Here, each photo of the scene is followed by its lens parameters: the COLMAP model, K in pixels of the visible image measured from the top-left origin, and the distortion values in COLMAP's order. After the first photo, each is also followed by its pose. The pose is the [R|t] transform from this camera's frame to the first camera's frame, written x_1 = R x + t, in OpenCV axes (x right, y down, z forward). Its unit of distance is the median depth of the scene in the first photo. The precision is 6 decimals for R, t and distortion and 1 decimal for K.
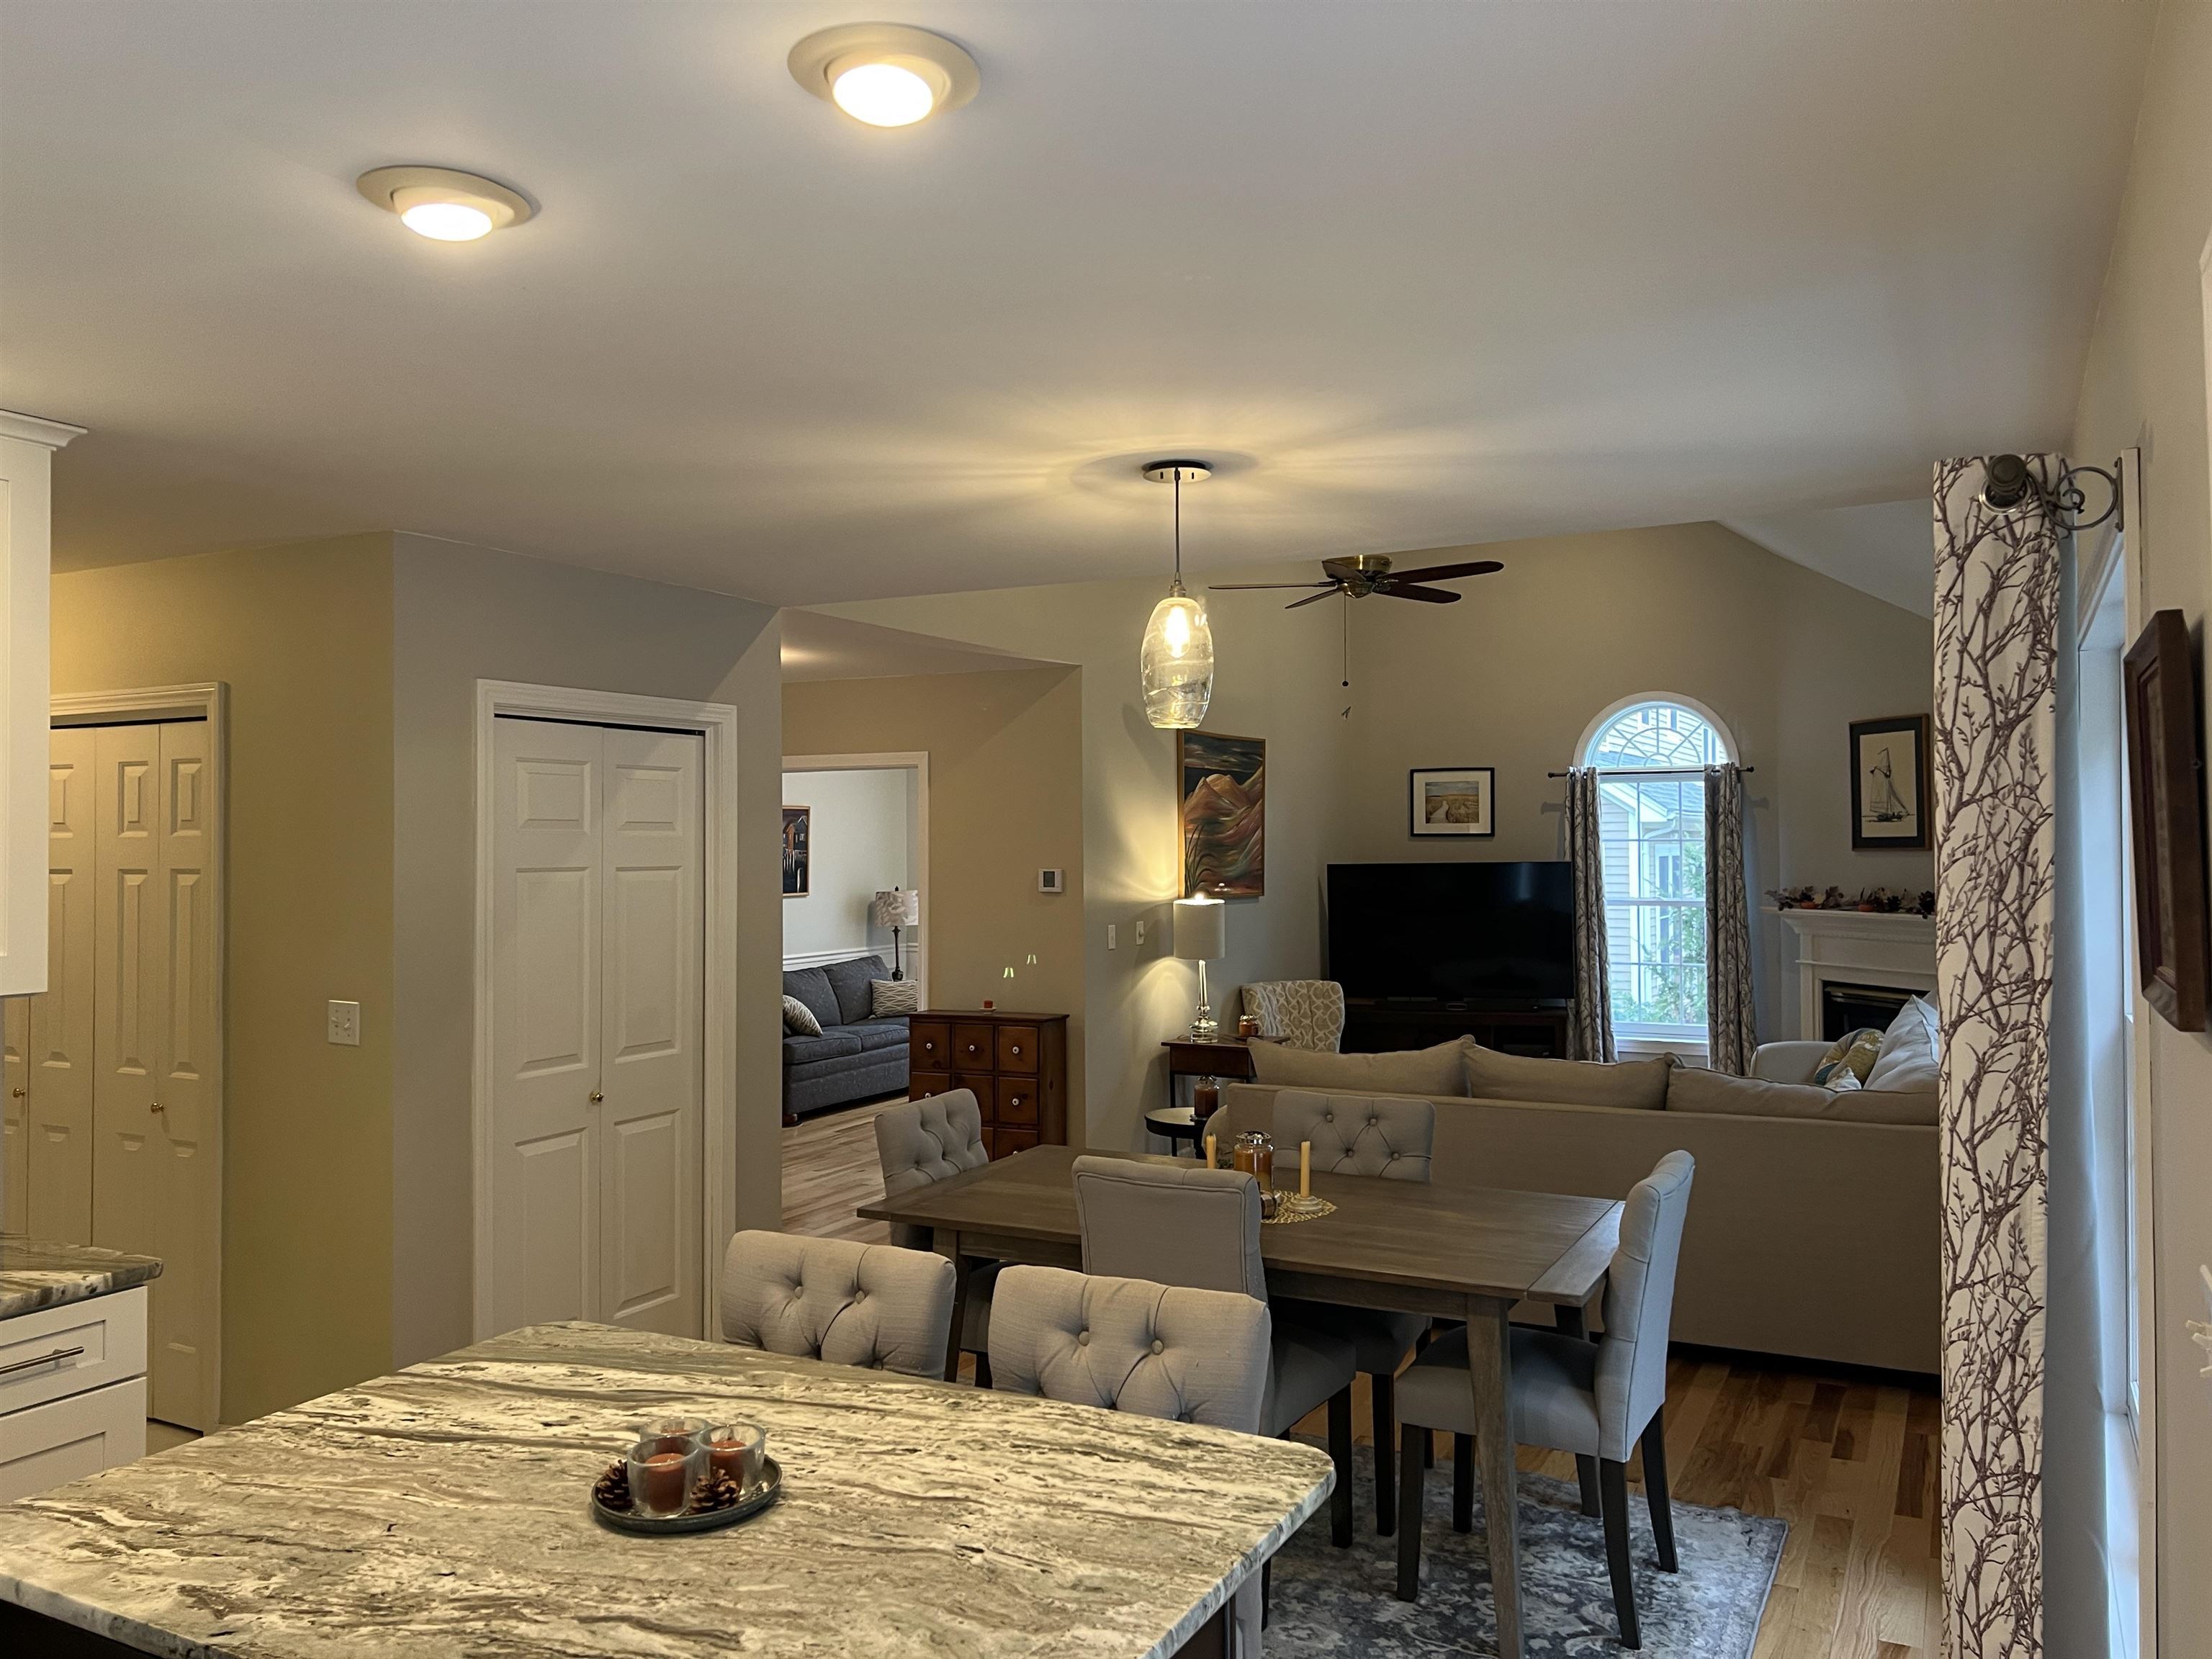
lens RADIAL K [[1671.6, 0, 1106.0], [0, 1671.6, 829.5], [0, 0, 1]] dist [0.103543, -0.117994]
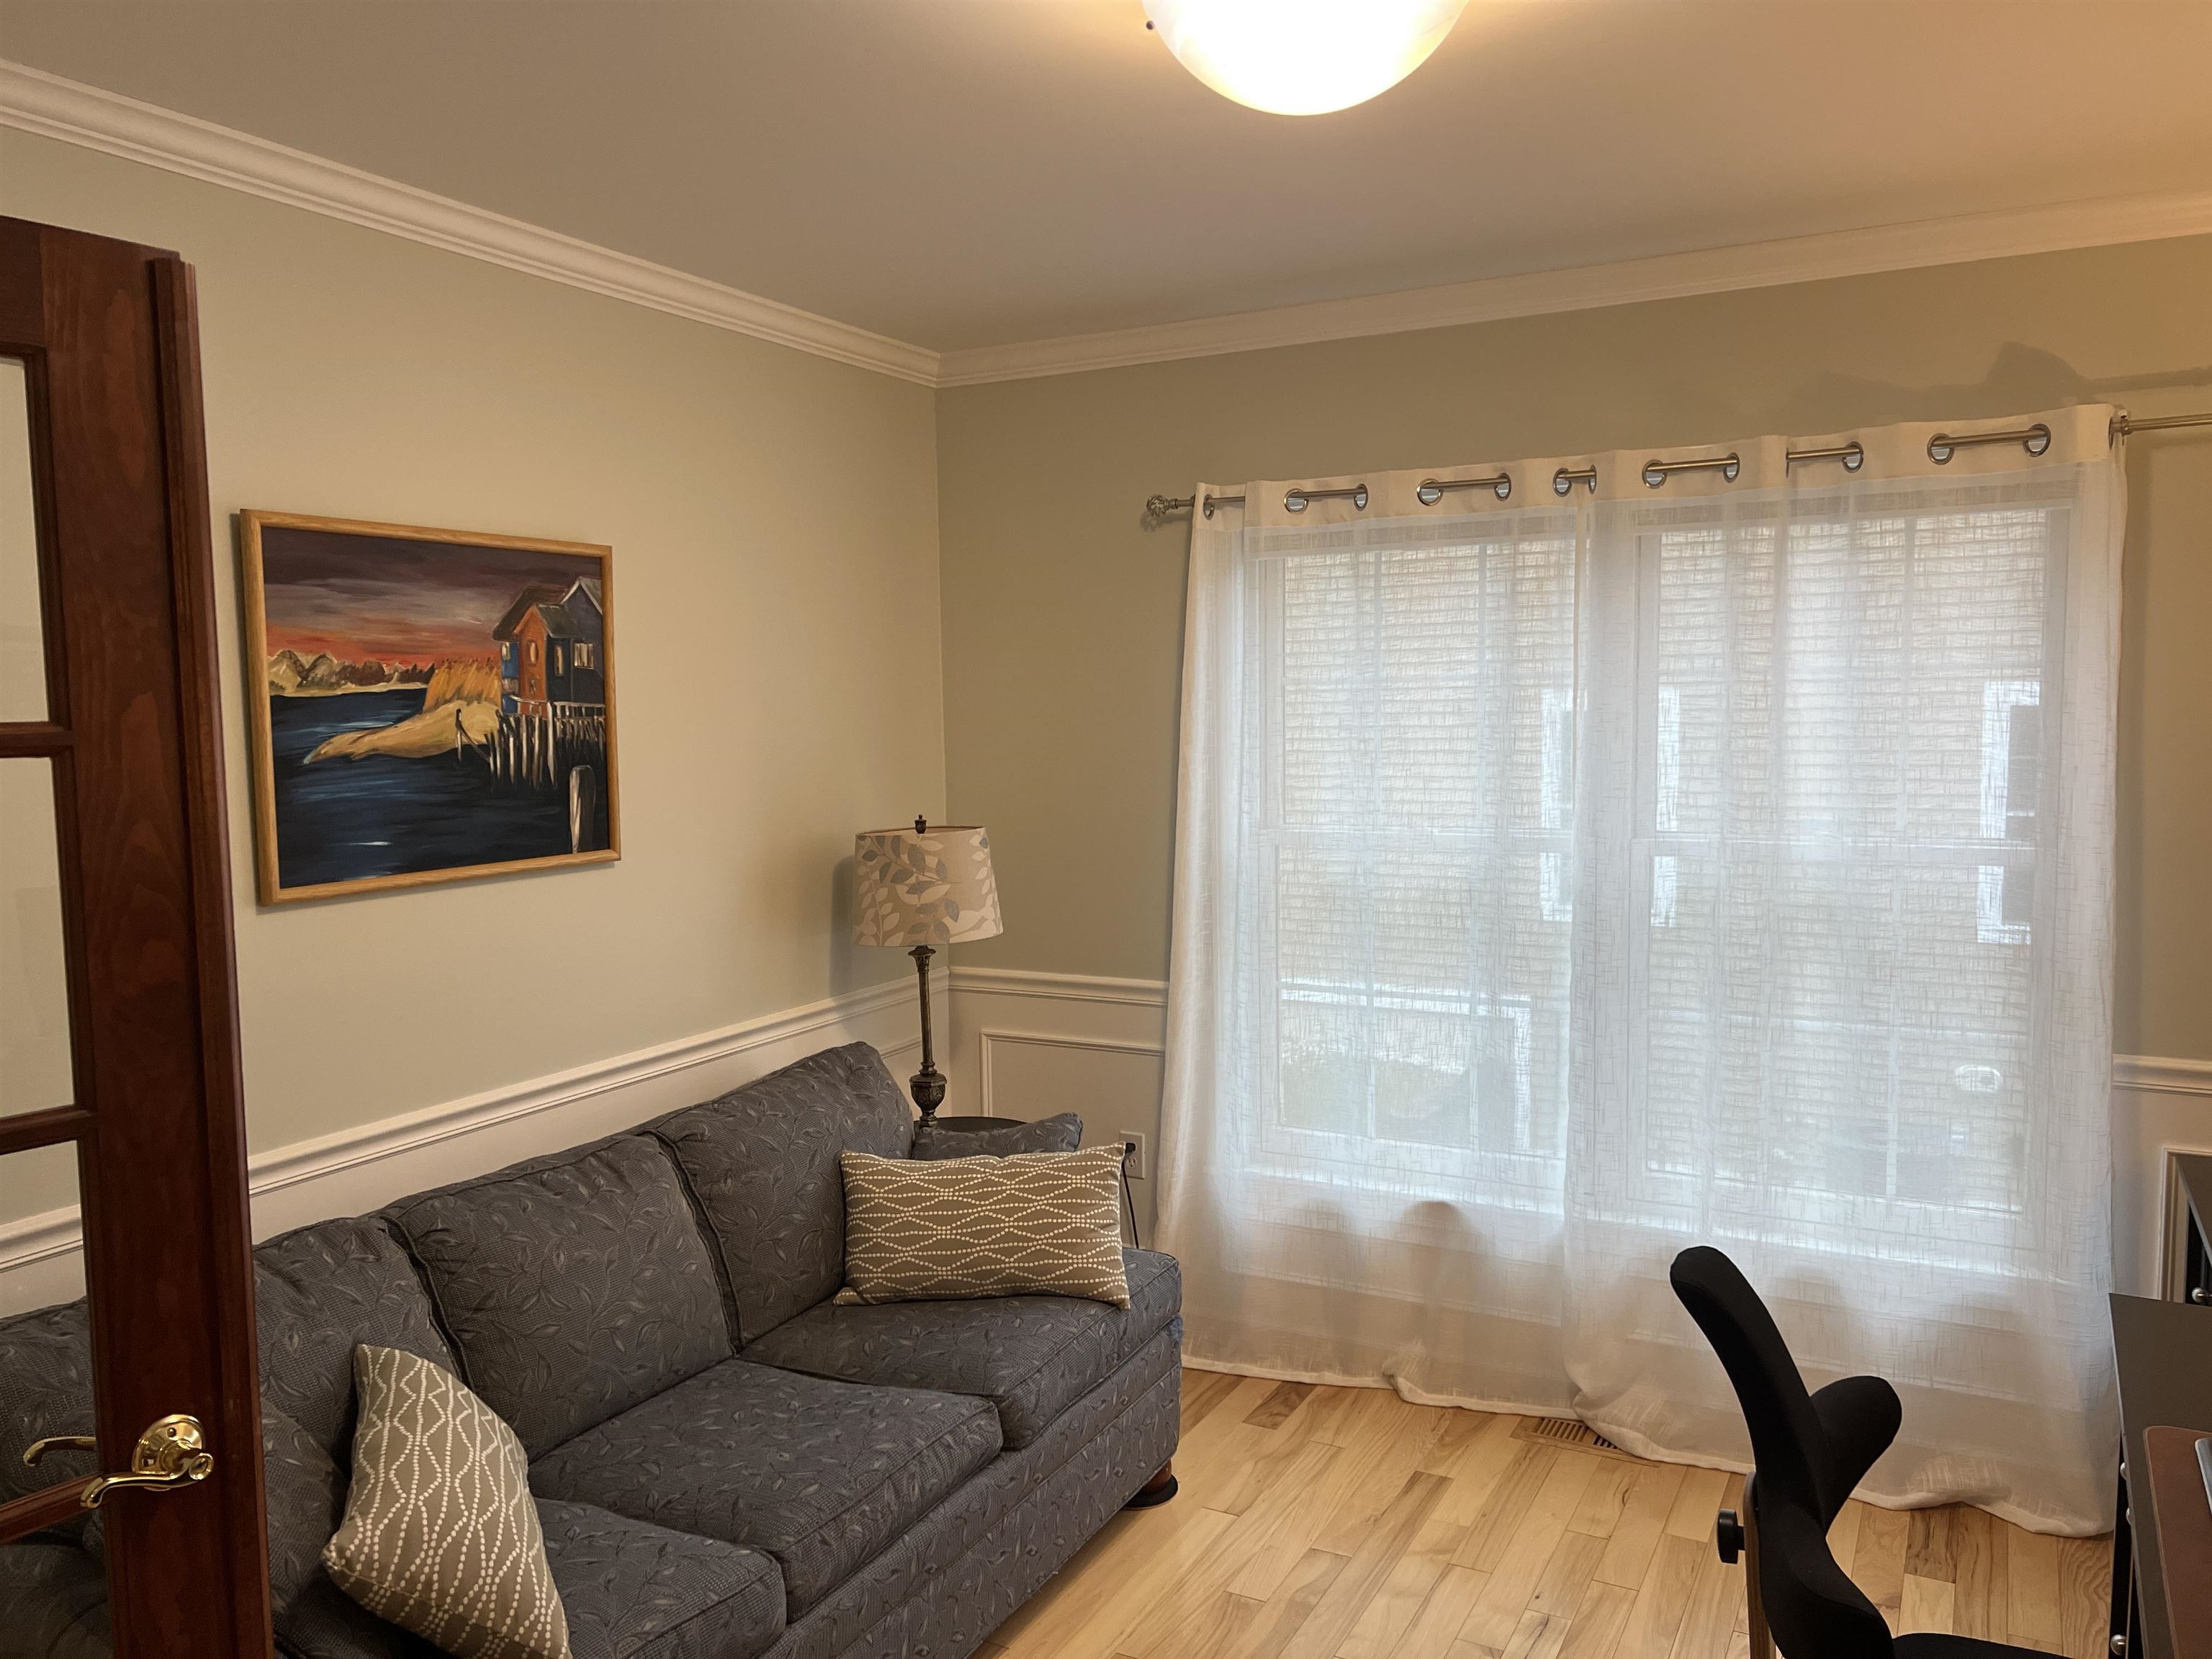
lens RADIAL K [[1671.6, 0, 1106.0], [0, 1671.6, 829.5], [0, 0, 1]] dist [0.103543, -0.117994]
pose [[0.999917, -0.011260, -0.006190, -0.091742], [0.011777, 0.995774, 0.091074, 0.008812], [0.005139, -0.091139, 0.995825, 0.714149]]
